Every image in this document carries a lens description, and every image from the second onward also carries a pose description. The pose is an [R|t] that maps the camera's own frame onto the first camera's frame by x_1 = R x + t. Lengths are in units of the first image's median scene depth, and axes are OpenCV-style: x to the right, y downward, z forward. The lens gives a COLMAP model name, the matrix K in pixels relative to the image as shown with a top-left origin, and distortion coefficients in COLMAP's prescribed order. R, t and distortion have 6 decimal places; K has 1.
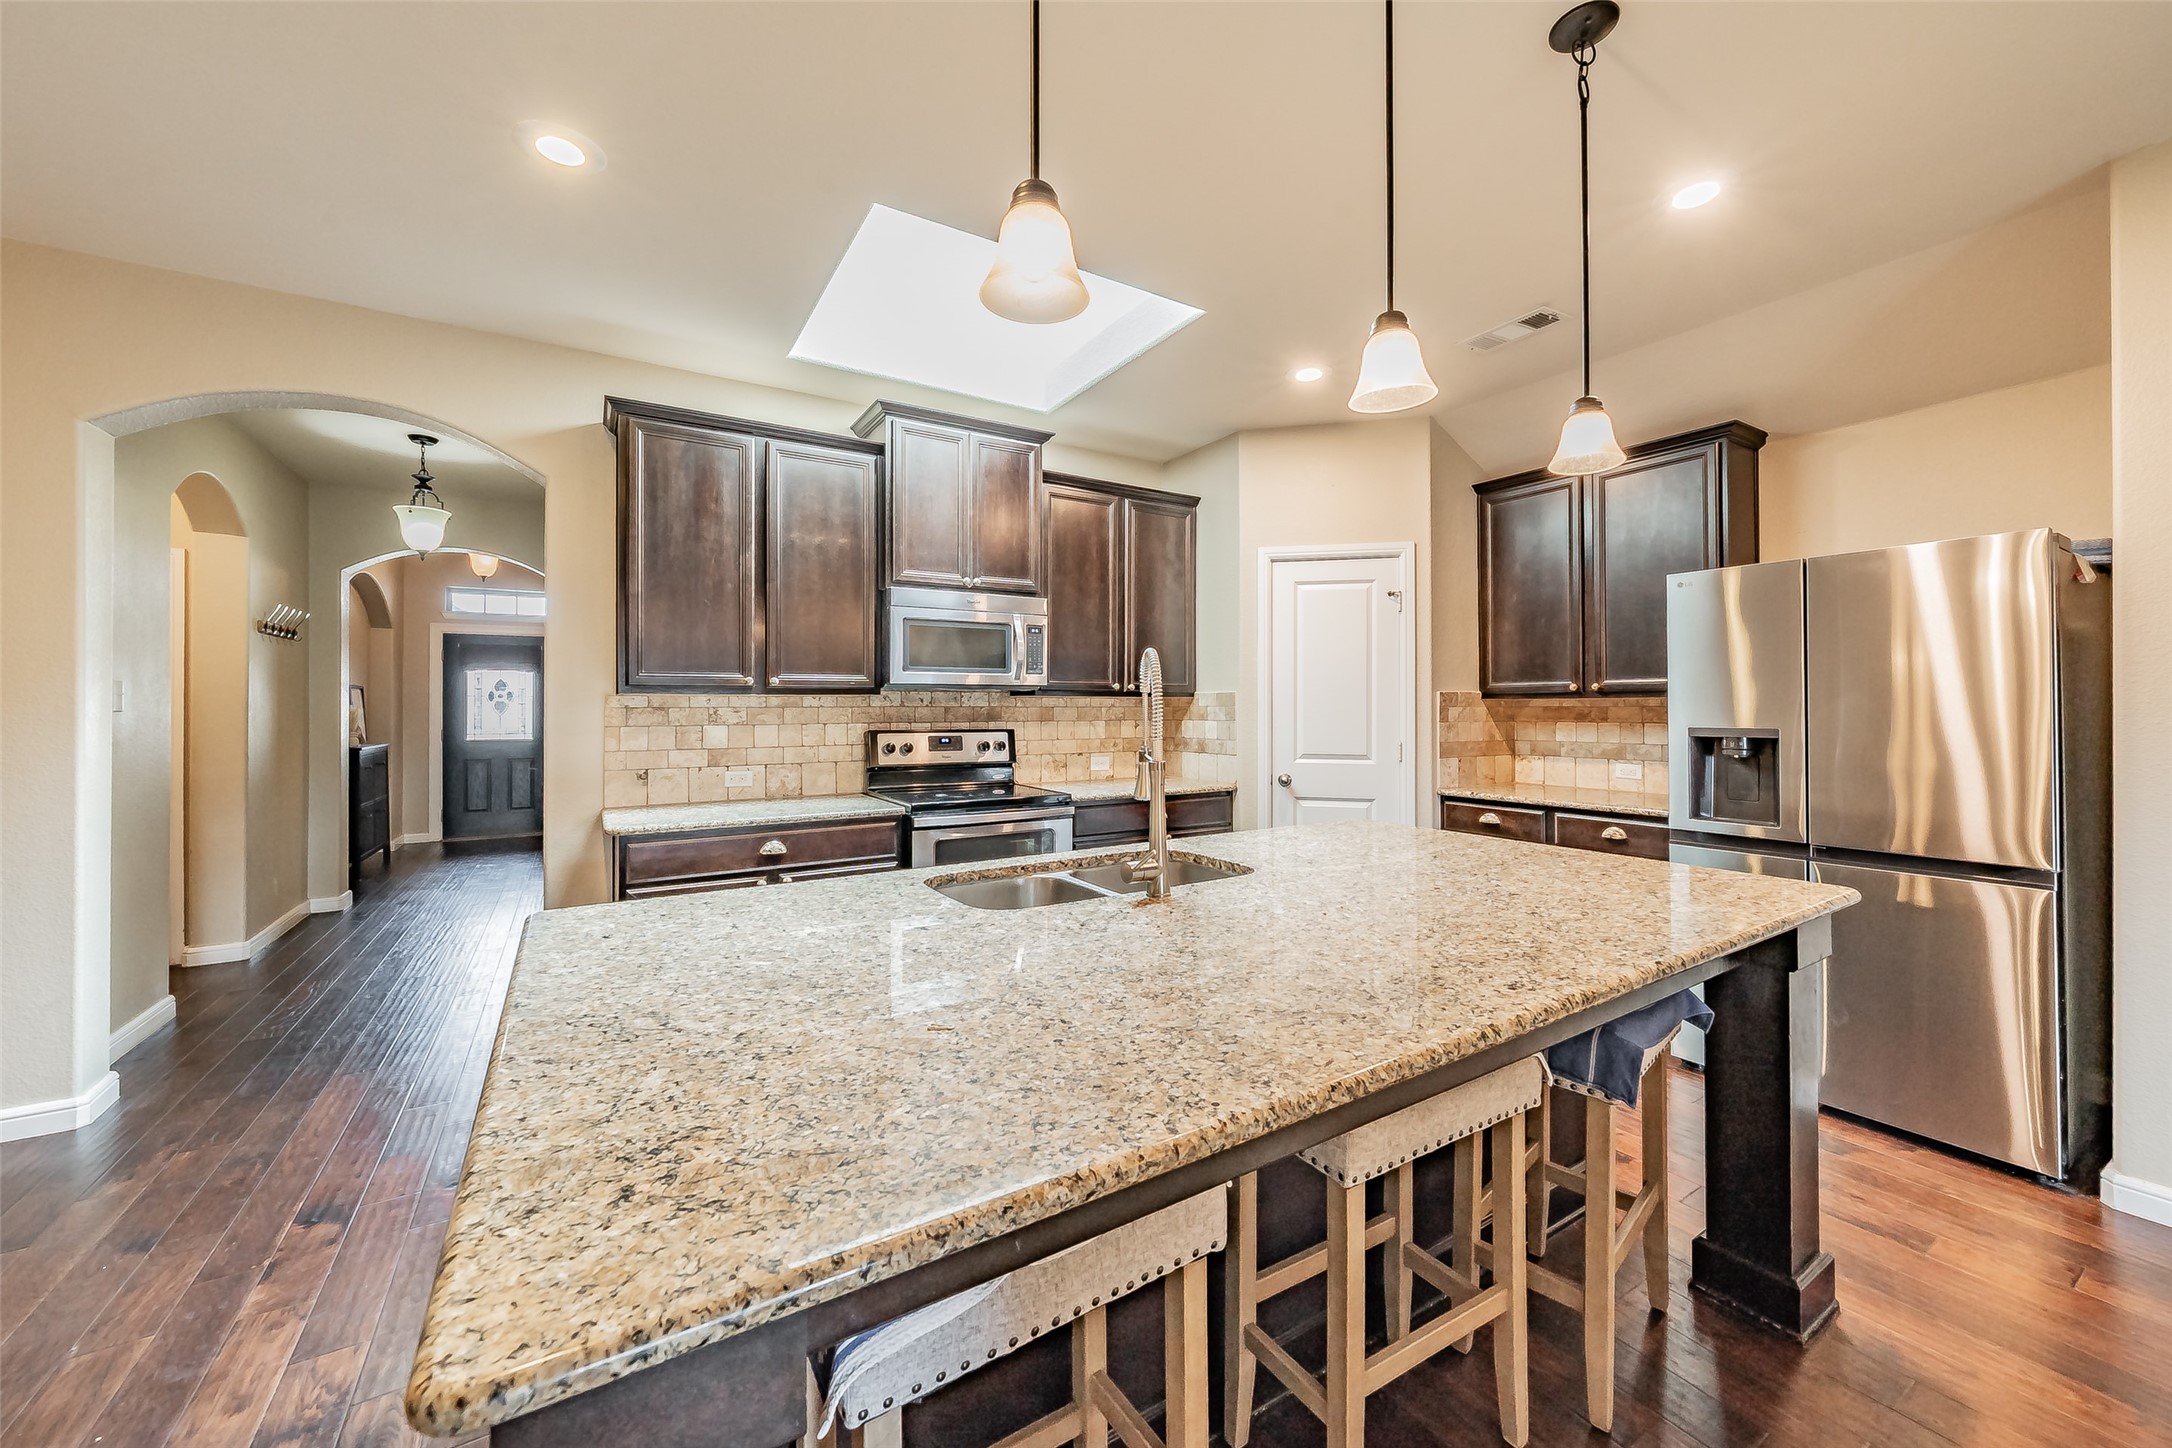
lens RADIAL K [[807.6, 0, 1107.8], [0, 807.6, 698.1], [0, 0, 1]] dist [-0.001410, 0.000032]
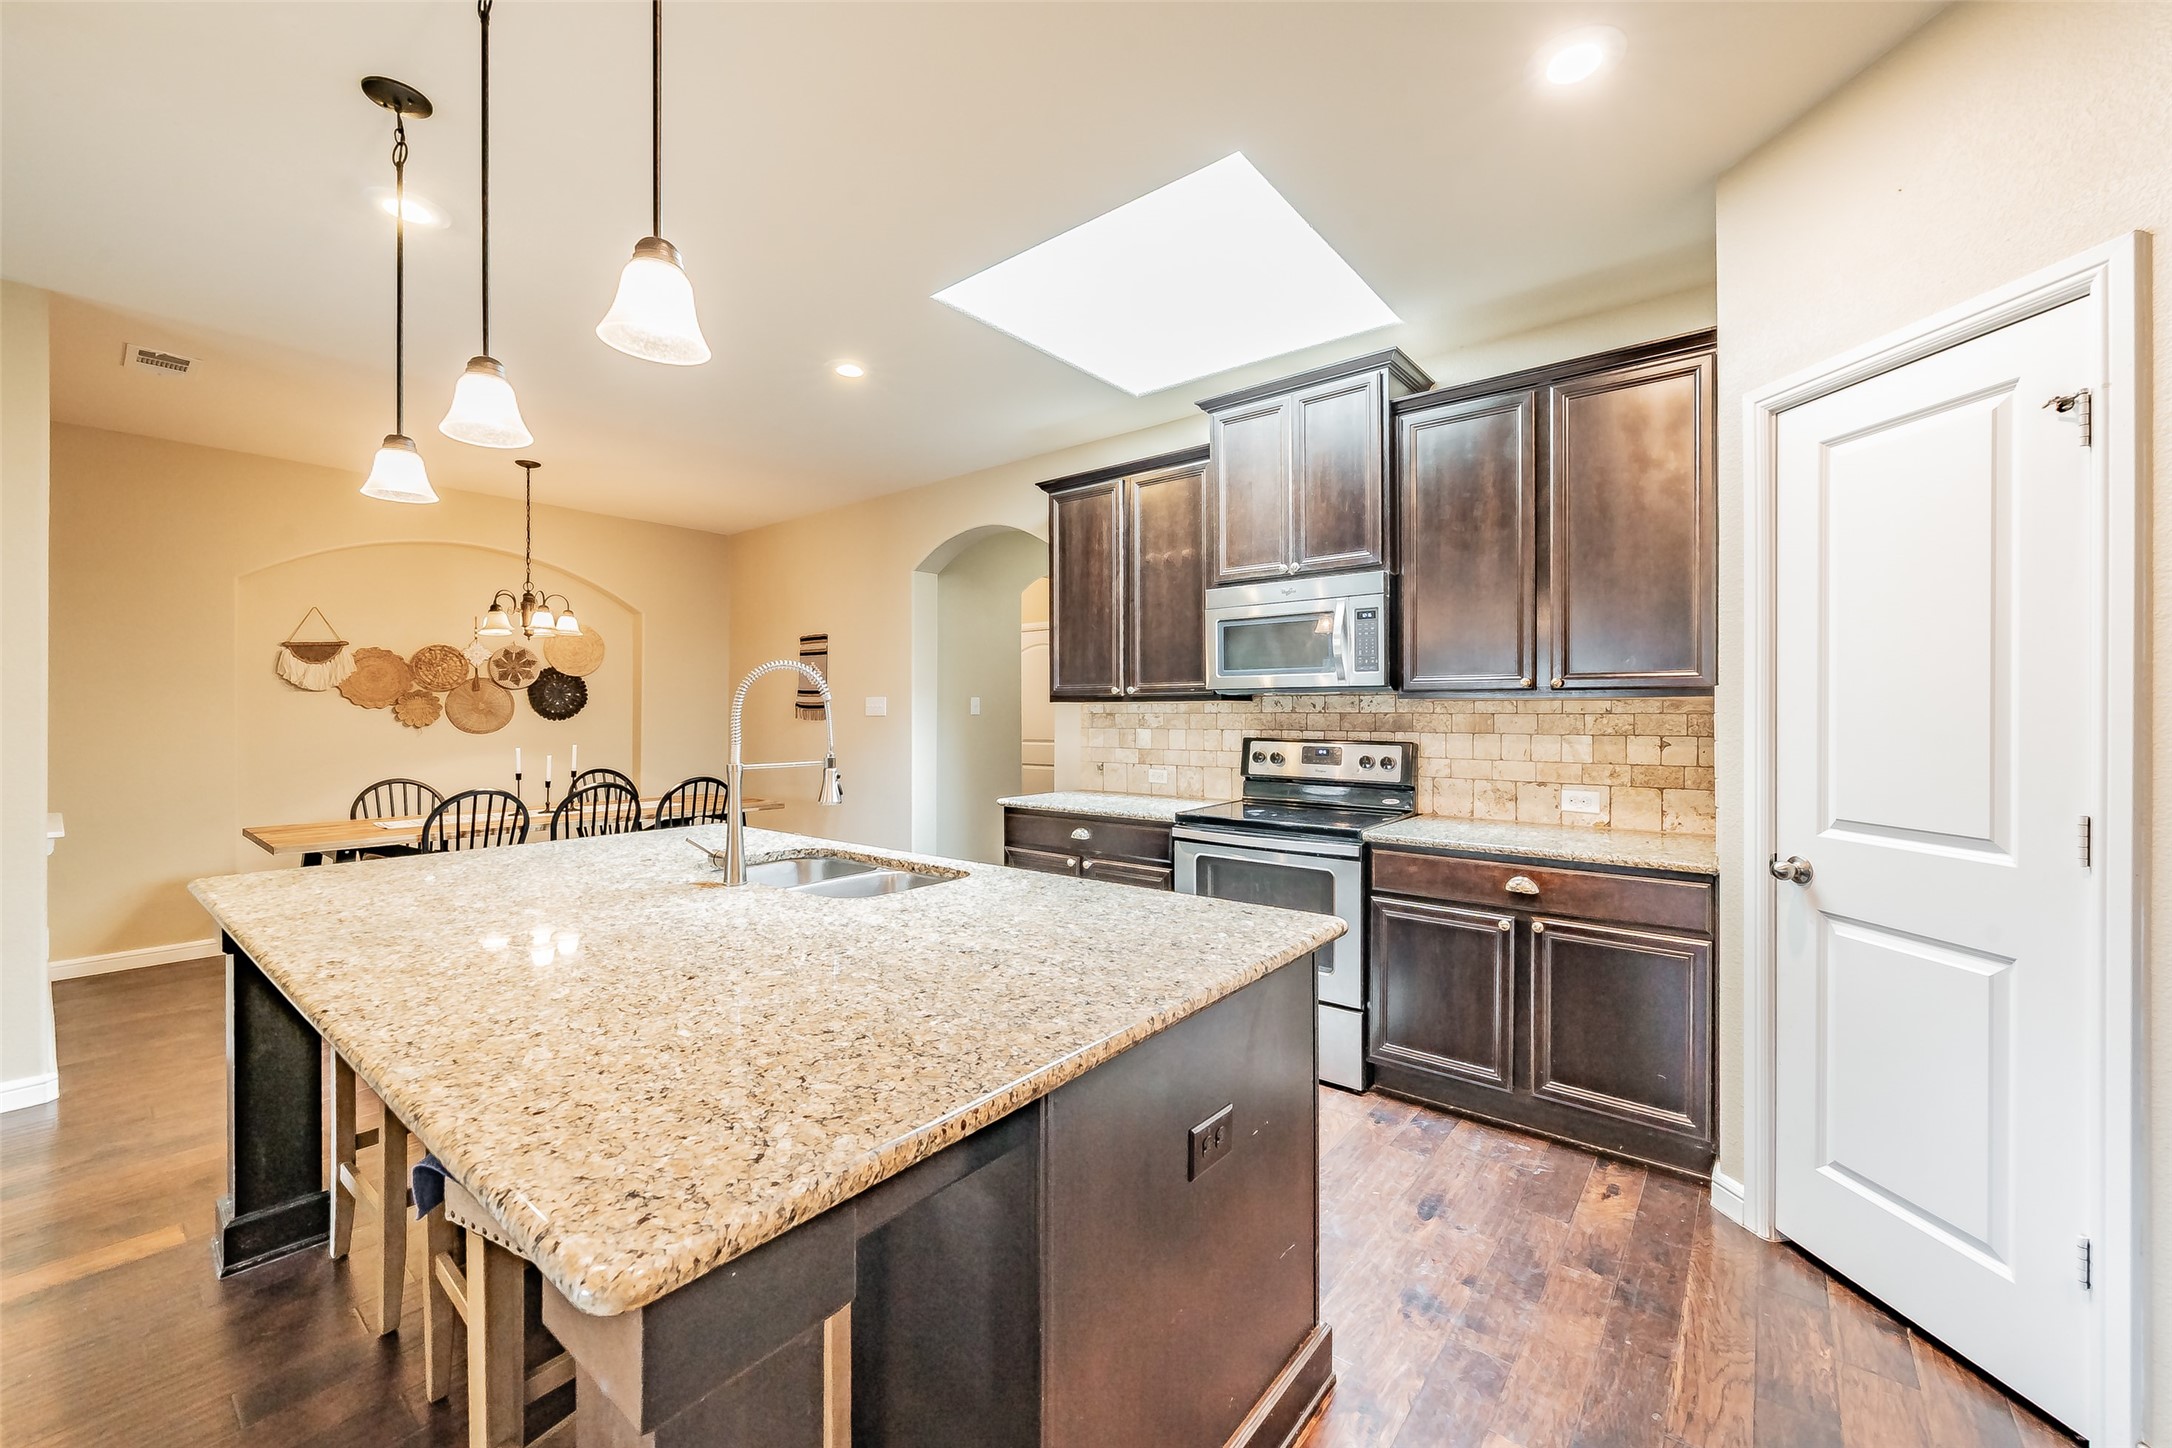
lens RADIAL K [[877.5, 0, 1134.1], [0, 877.5, 714.5], [0, 0, 1]] dist [-0.000256, 0.000108]
pose [[0.326588, 0.003936, -0.945159, 0.637928], [0.010328, 0.999917, 0.007733, 0.002977], [0.945110, -0.012287, 0.326520, 0.517320]]
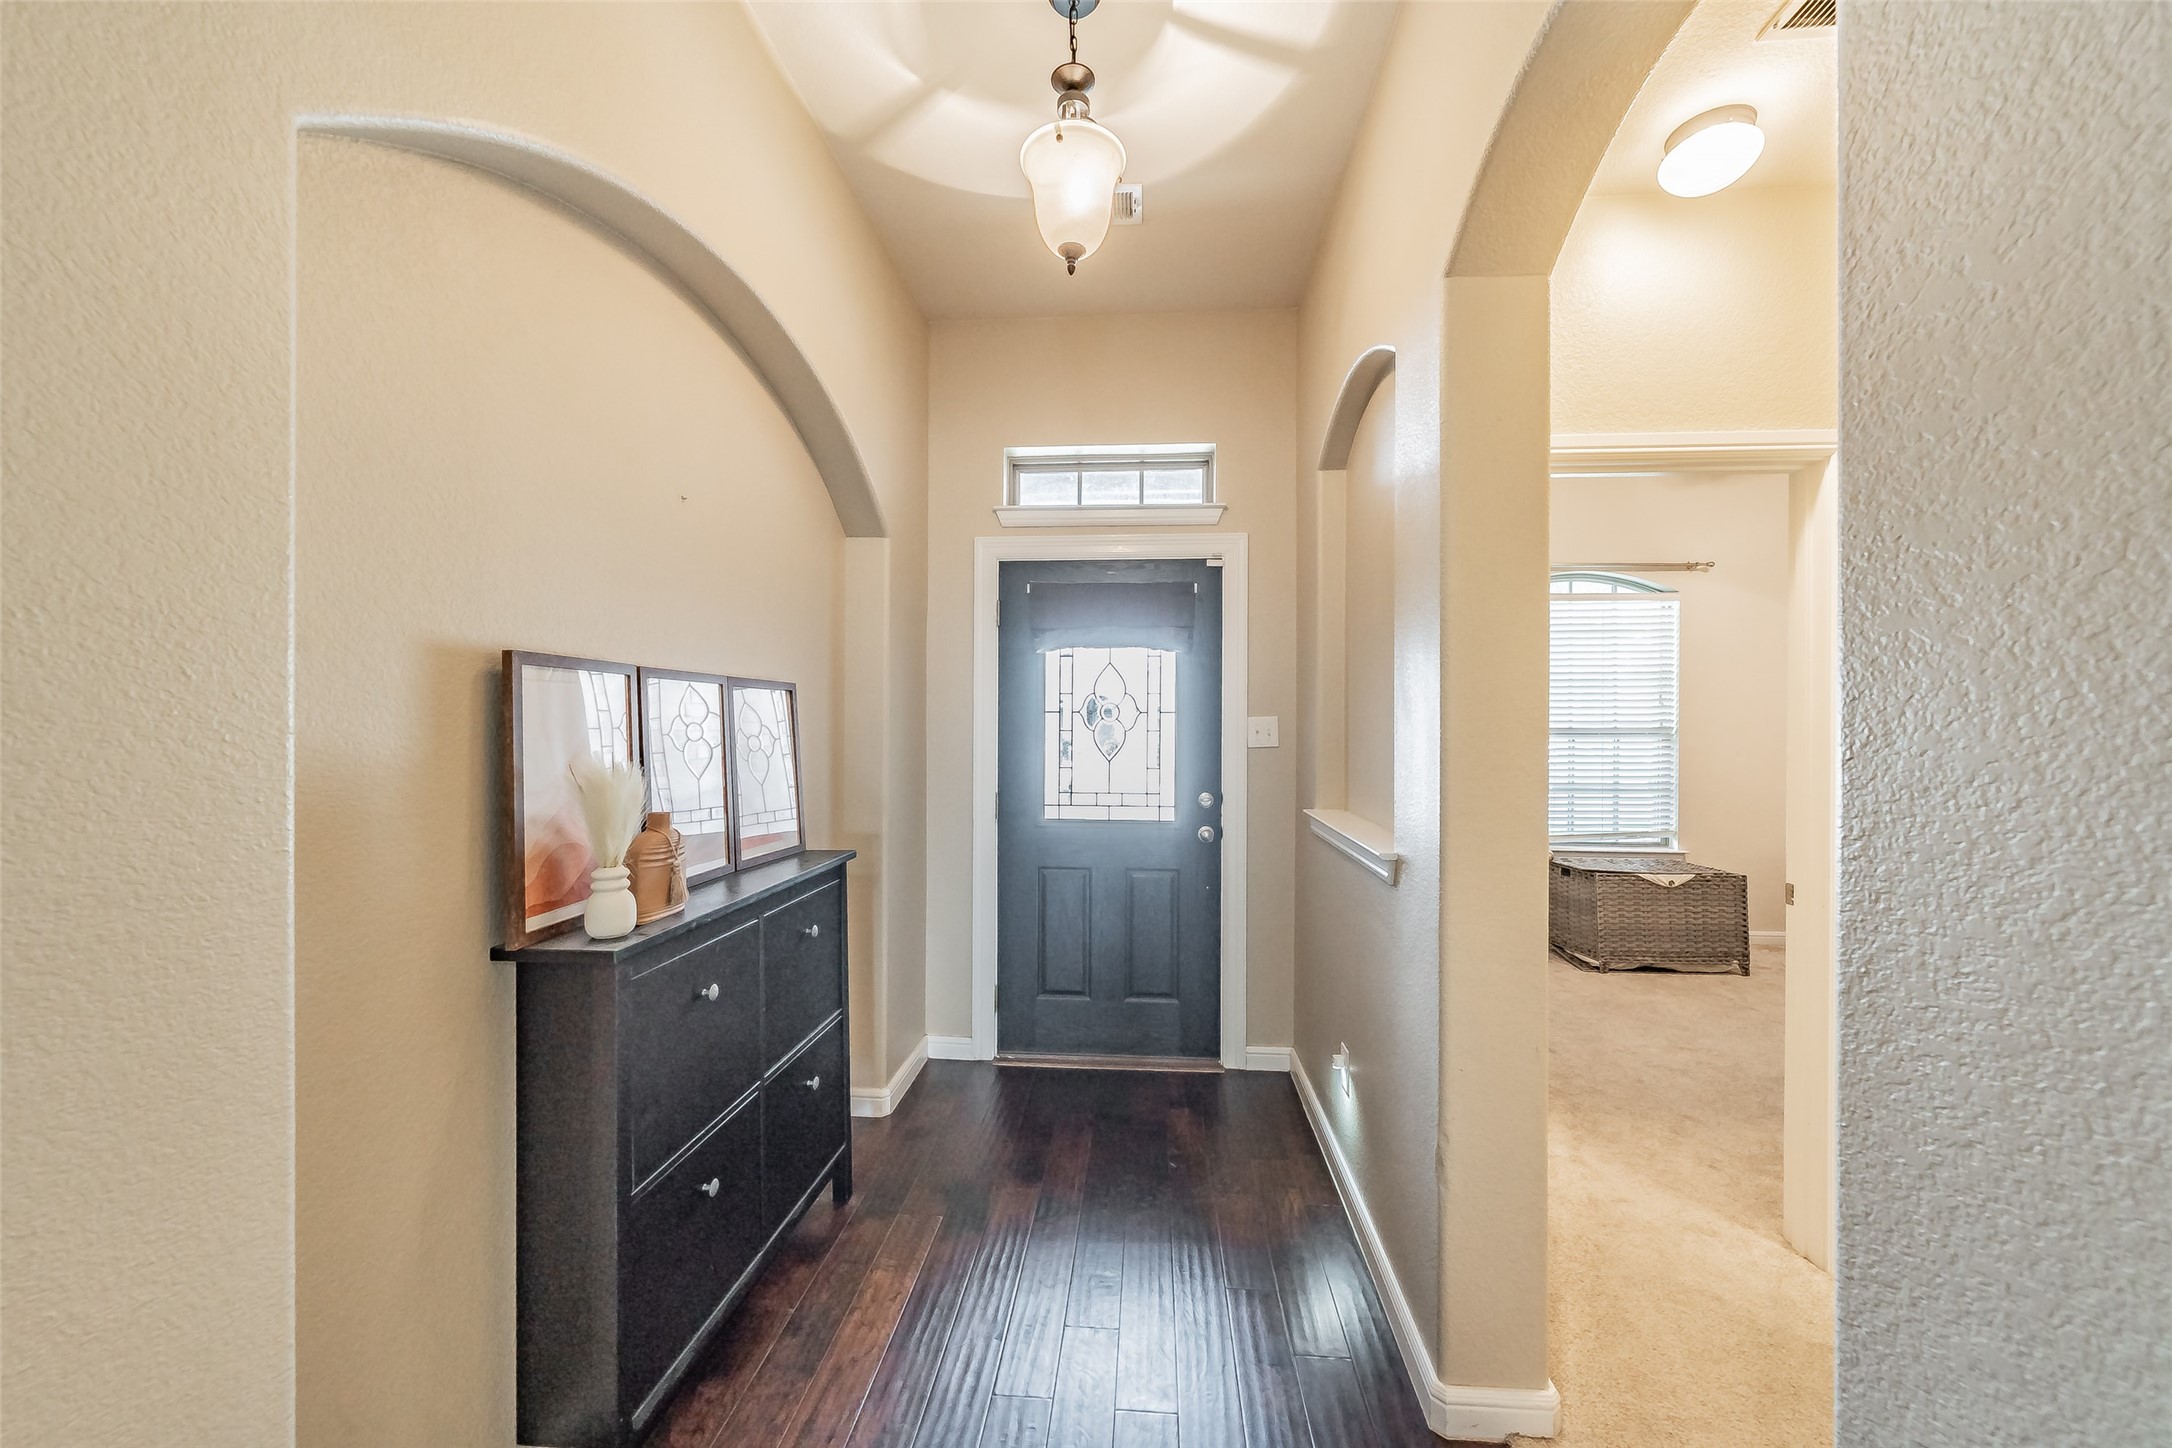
lens RADIAL K [[799.7, 0, 1090.2], [0, 799.7, 716.3], [0, 0, 1]] dist [-0.001331, -0.000162]
pose [[0.798413, 0.001523, -0.602108, -1.011372], [0.000797, 0.999993, 0.003586, -0.002780], [0.602109, -0.003343, 0.798407, 1.314009]]
